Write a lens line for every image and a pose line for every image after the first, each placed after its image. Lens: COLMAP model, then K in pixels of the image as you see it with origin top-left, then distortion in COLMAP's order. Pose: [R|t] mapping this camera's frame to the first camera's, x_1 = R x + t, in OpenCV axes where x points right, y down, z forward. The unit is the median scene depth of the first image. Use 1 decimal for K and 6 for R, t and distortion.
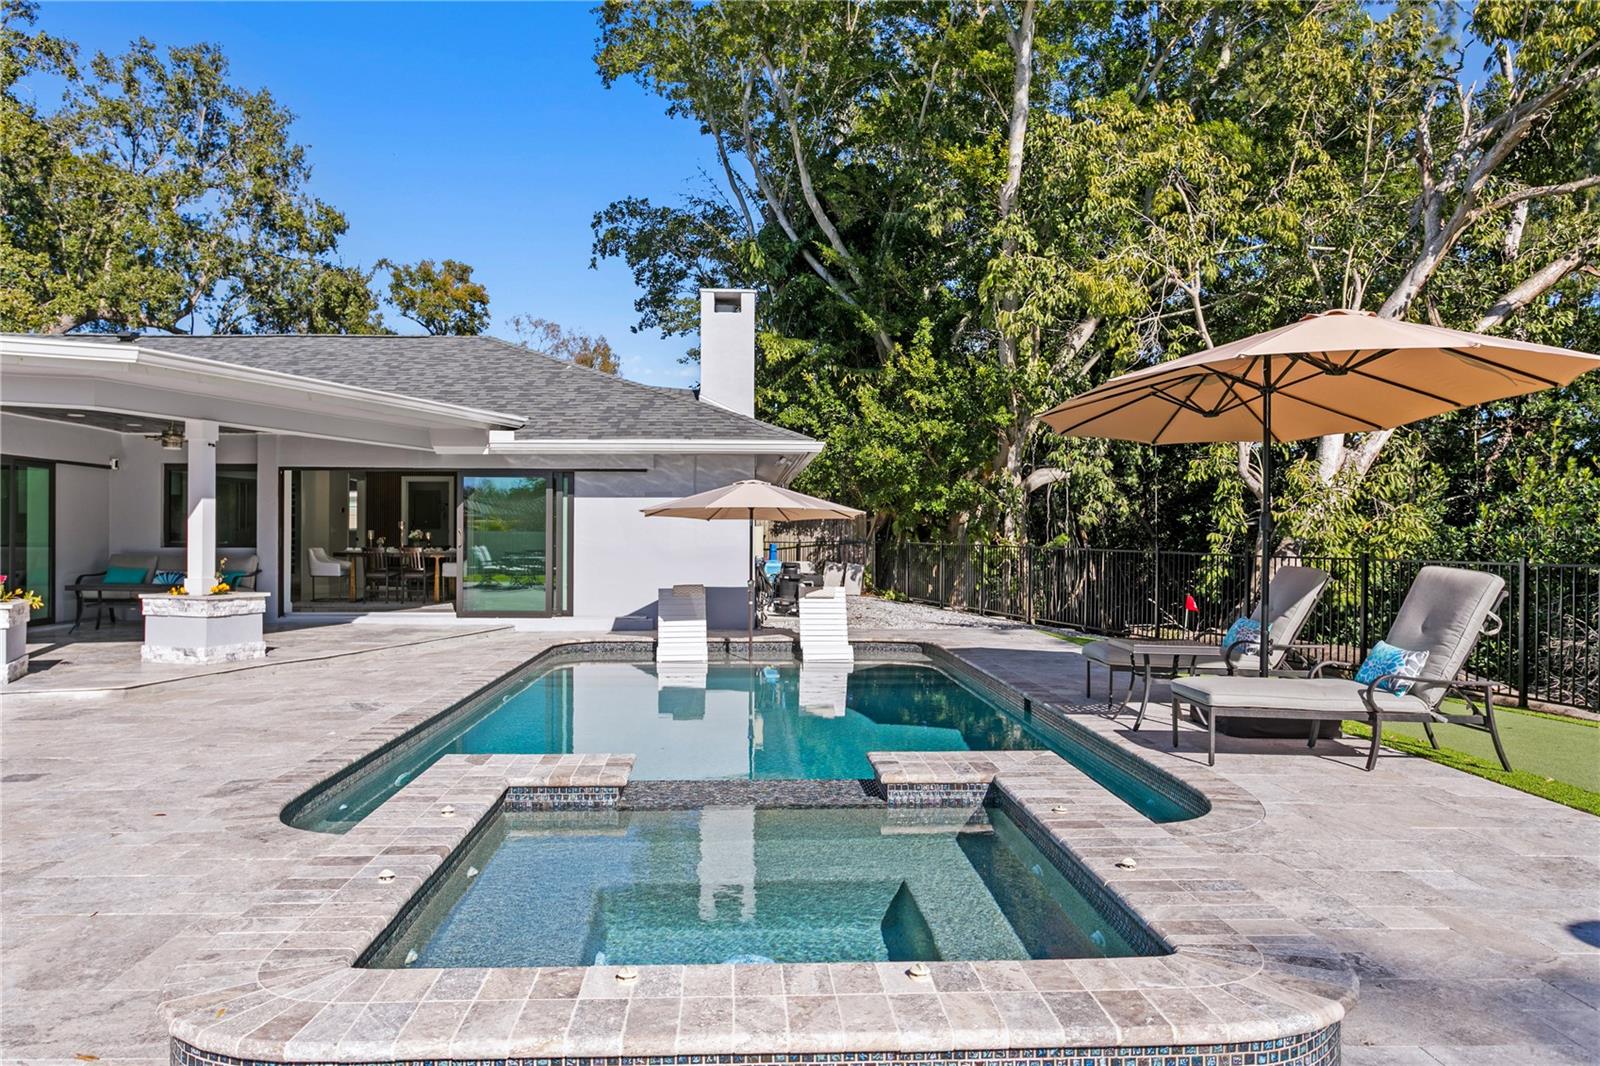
lens RADIAL K [[1128.6, 0, 793.4], [0, 1128.6, 528.5], [0, 0, 1]] dist [-0.005431, -0.000967]
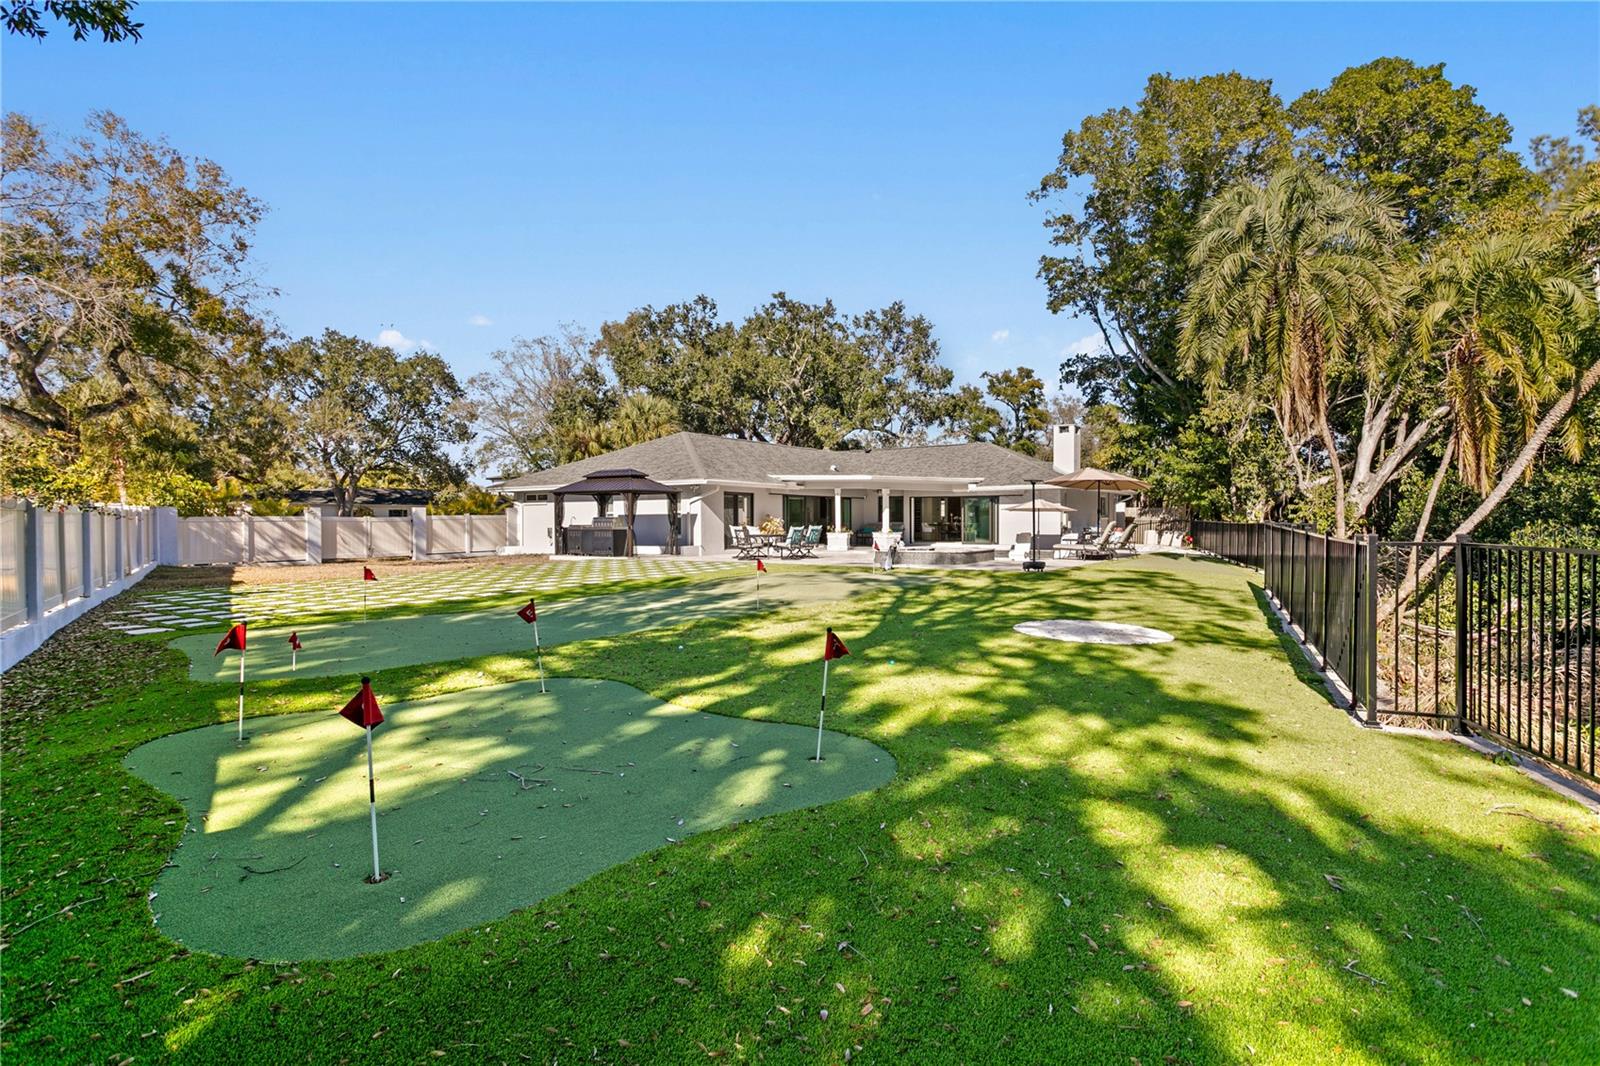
lens RADIAL K [[856.2, 0, 794.2], [0, 856.2, 531.7], [0, 0, 1]] dist [0.000969, 0.000104]
pose [[0.815685, 0.000258, -0.578496, 0.335869], [0.009572, 0.999857, 0.013943, 0.003573], [0.578417, -0.016911, 0.815566, -0.578110]]
